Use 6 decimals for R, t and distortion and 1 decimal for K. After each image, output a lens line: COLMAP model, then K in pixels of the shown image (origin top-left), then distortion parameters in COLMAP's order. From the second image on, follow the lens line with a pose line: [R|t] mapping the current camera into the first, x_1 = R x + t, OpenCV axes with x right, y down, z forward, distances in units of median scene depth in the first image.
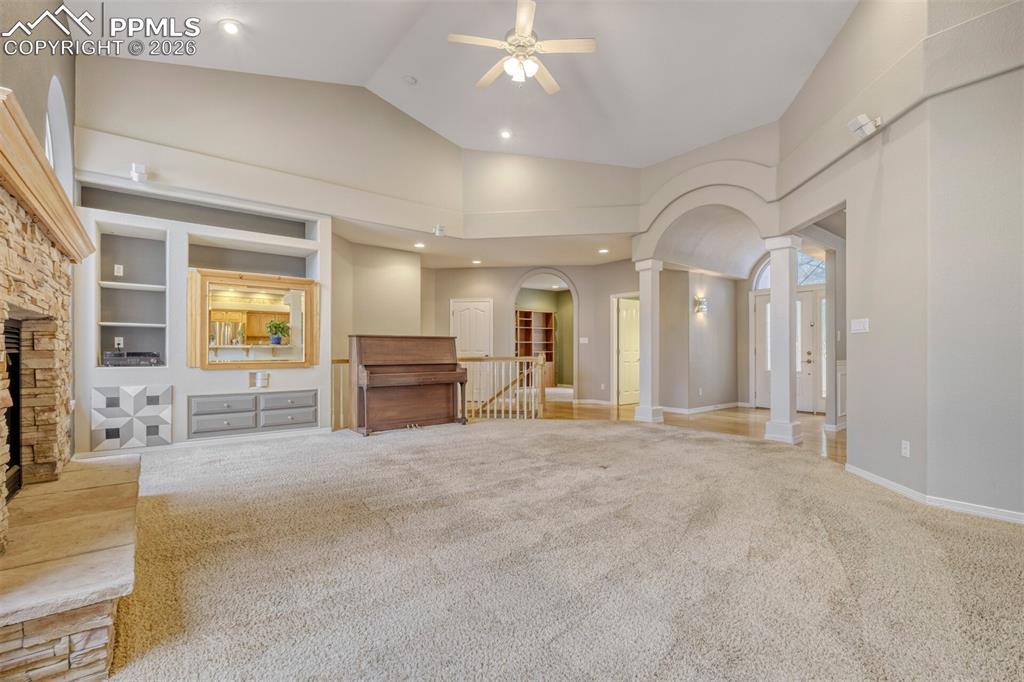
lens RADIAL K [[453.6, 0, 511.2], [0, 453.6, 347.8], [0, 0, 1]] dist [-0.002072, -0.000668]
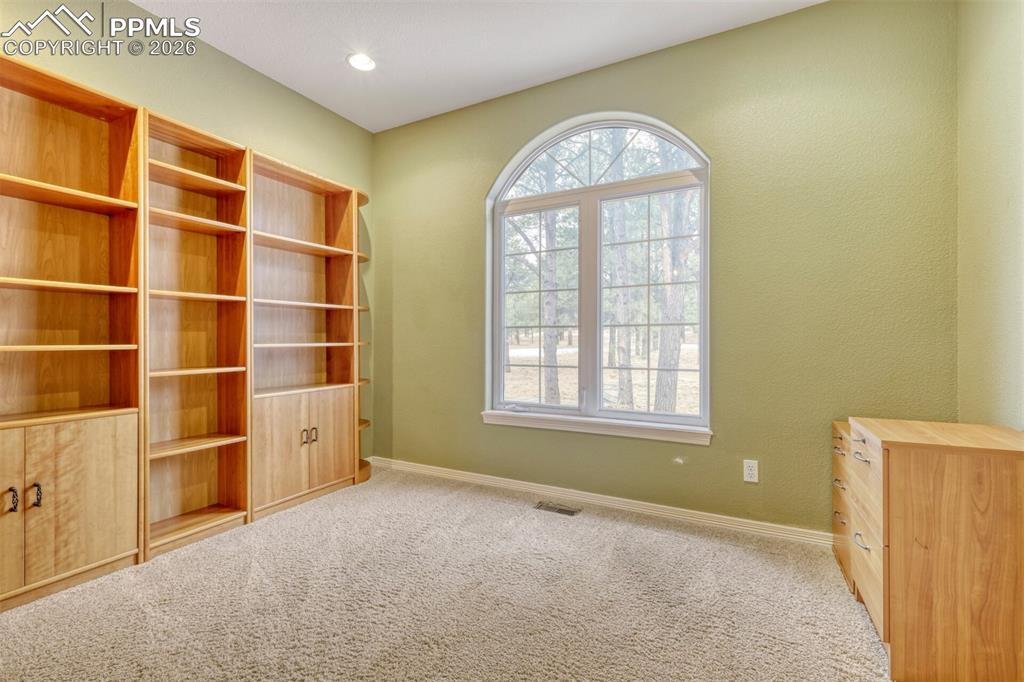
lens RADIAL K [[453.6, 0, 509.2], [0, 453.6, 338.8], [0, 0, 1]] dist [-0.002072, -0.000668]
pose [[0.913615, 0.003101, 0.406569, 0.070014], [-0.006250, 0.999960, 0.006416, 0.004424], [-0.406533, -0.008403, 0.913597, 0.748122]]
